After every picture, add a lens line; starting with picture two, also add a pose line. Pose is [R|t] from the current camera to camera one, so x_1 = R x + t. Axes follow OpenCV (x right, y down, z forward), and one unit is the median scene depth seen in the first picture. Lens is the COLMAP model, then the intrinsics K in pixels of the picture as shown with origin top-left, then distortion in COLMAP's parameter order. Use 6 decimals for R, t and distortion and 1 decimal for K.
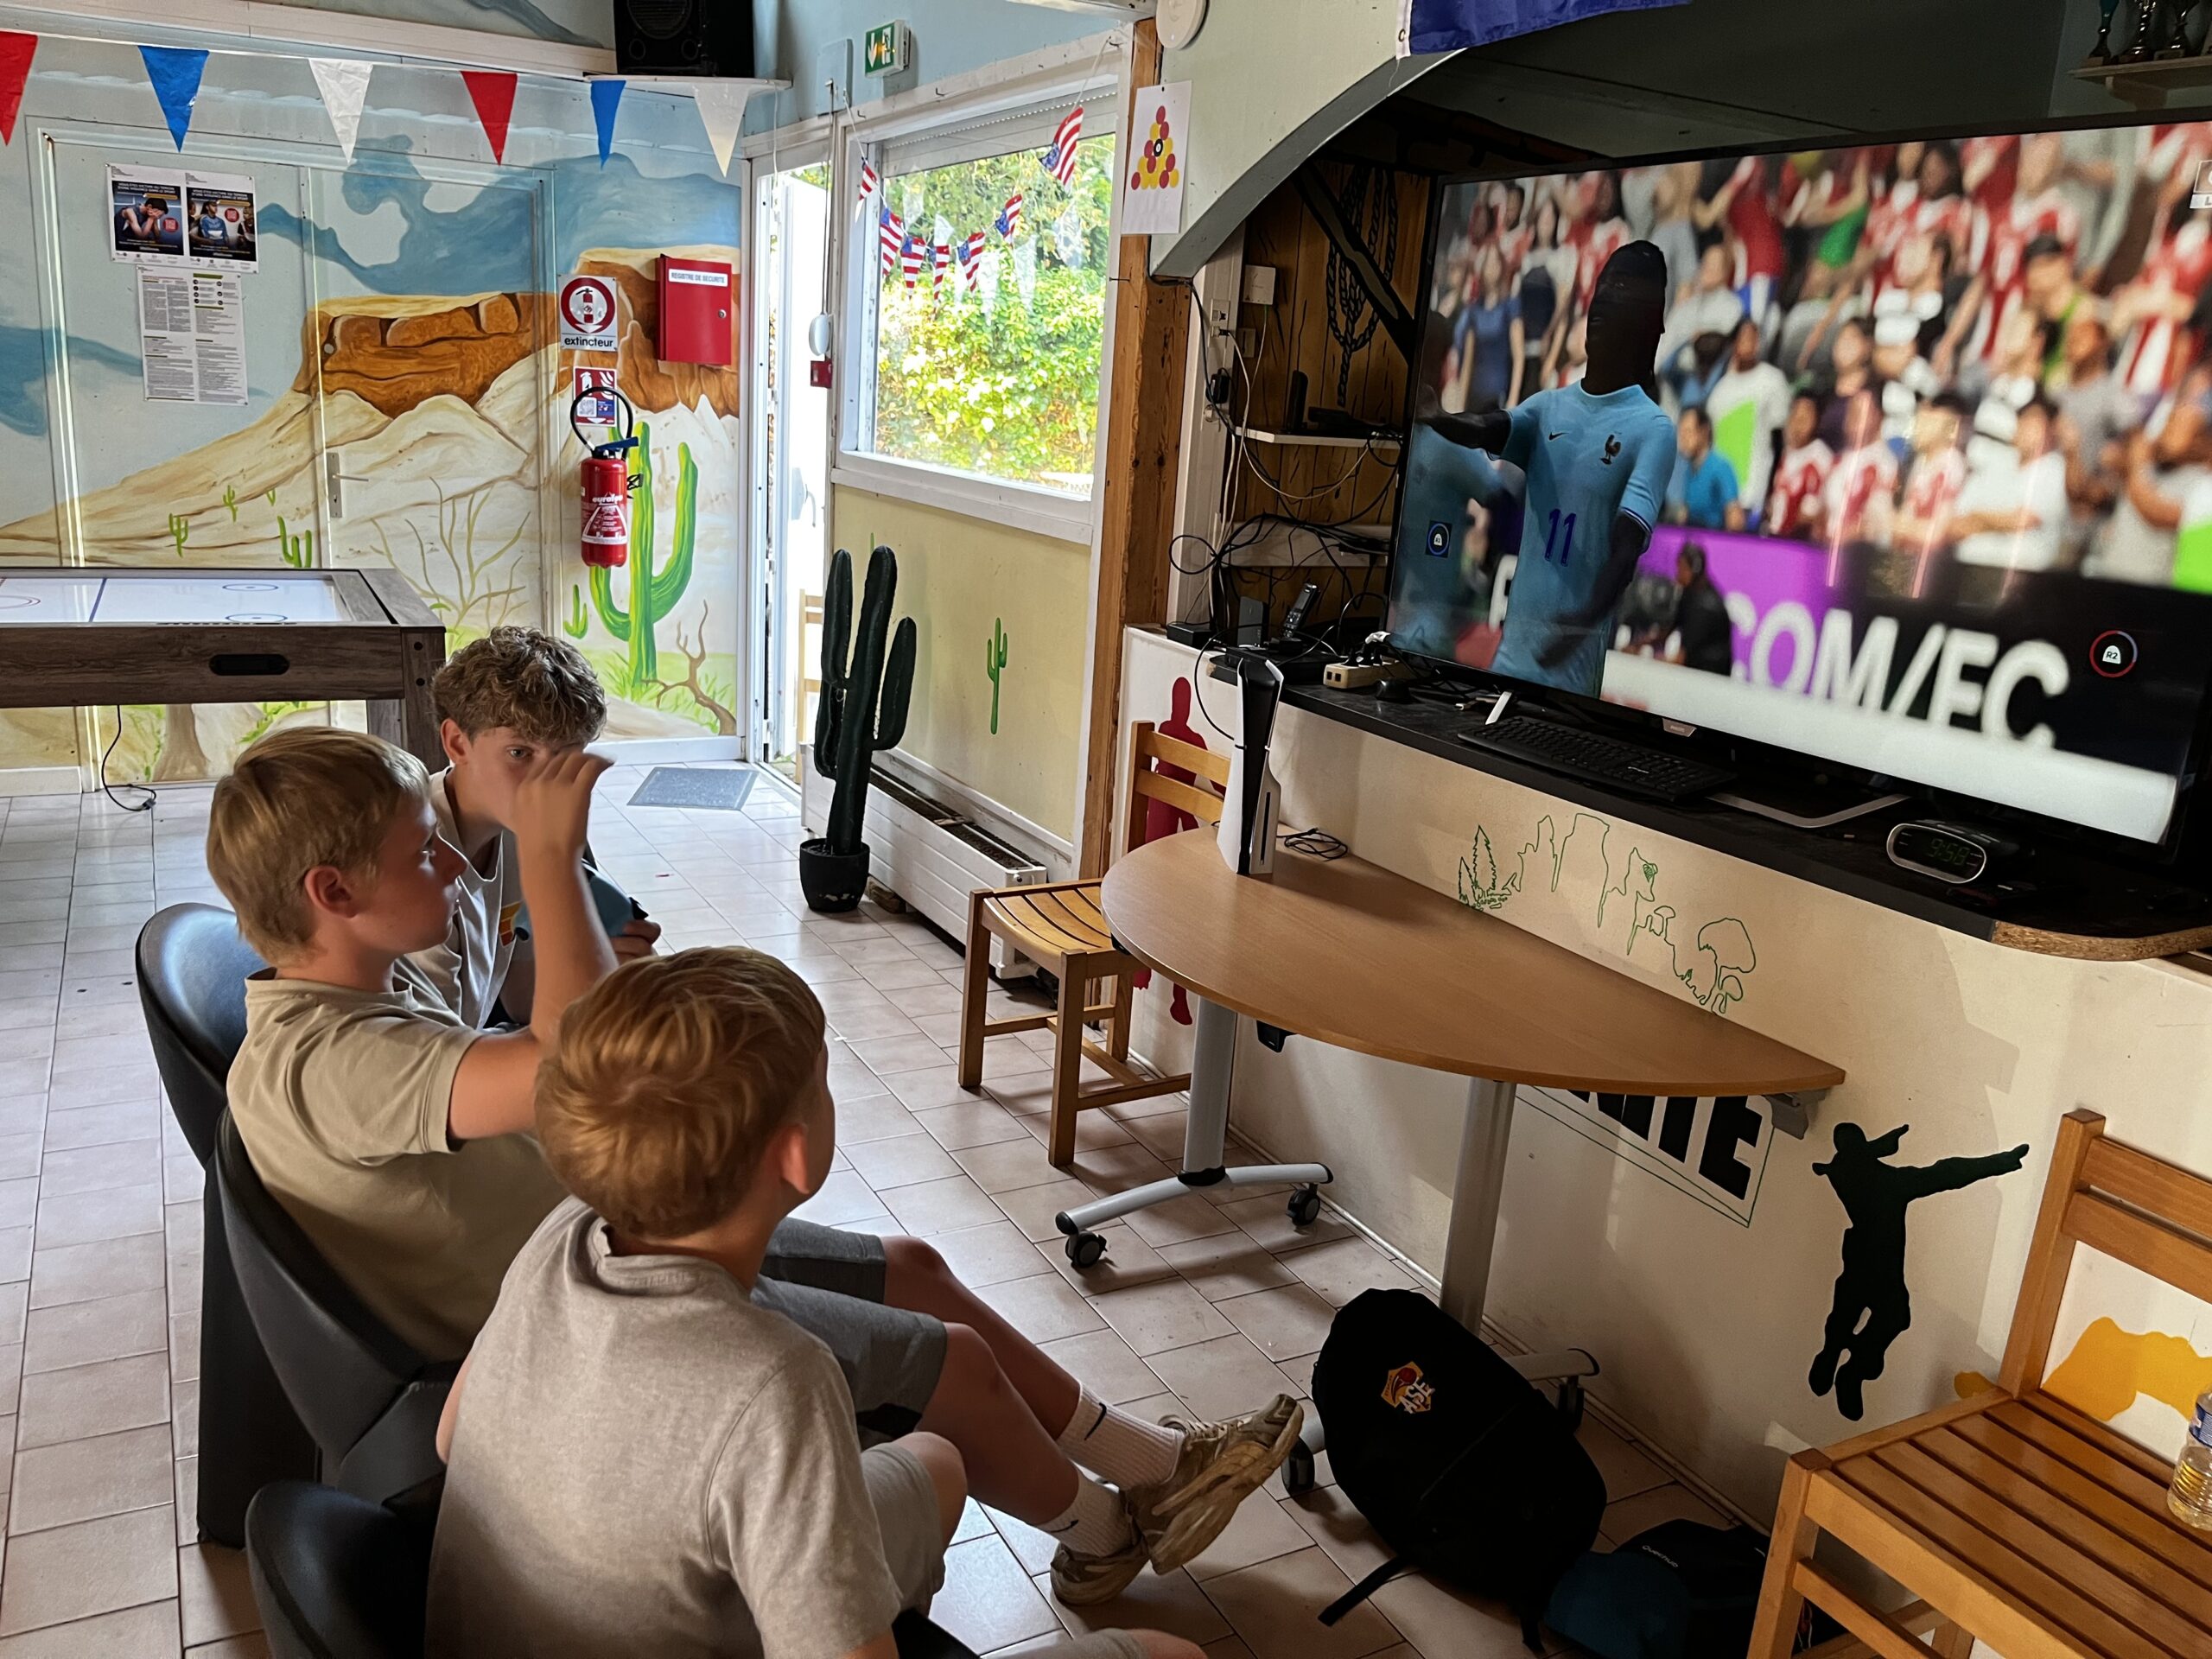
lens RADIAL K [[1676.9, 0, 1092.9], [0, 1676.9, 834.9], [0, 0, 1]] dist [0.023106, -0.024581]
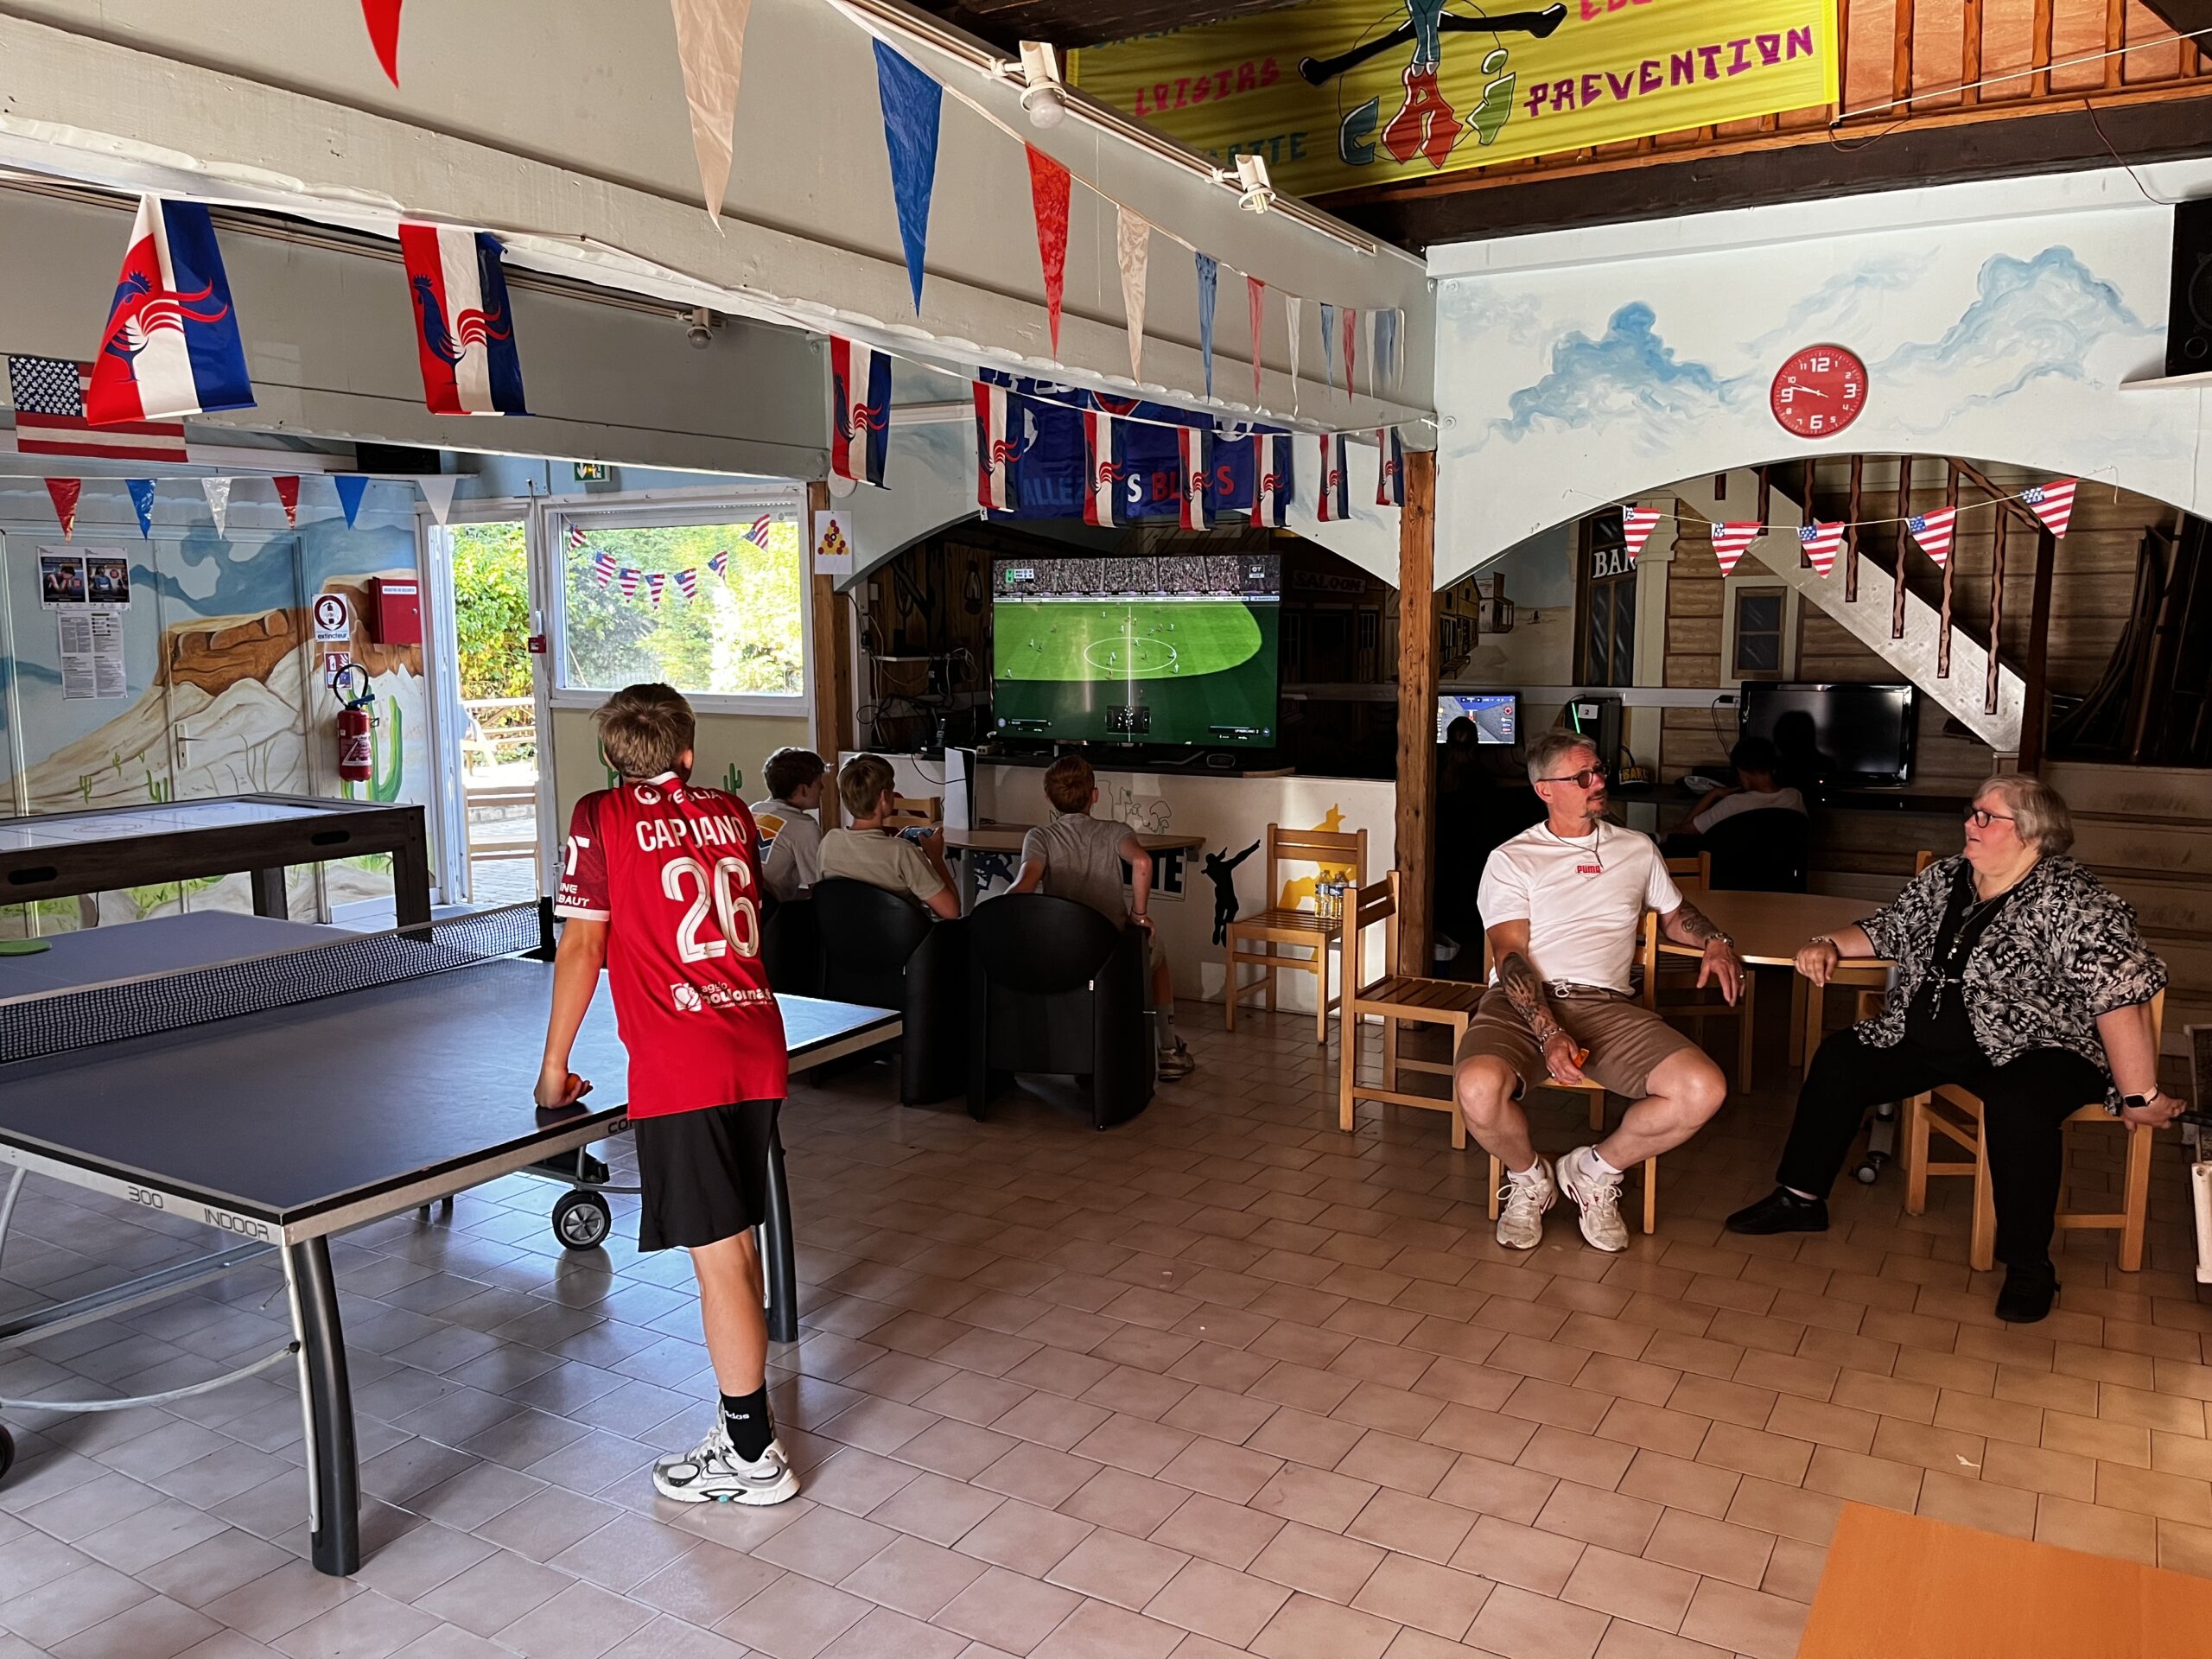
lens RADIAL K [[1676.9, 0, 1109.6], [0, 1676.9, 833.5], [0, 0, 1]] dist [0.023106, -0.024581]
pose [[0.856178, -0.136309, 0.498377, -0.509312], [0.192584, 0.979255, -0.063015, 0.117707], [-0.479449, 0.149931, 0.864667, -0.655330]]
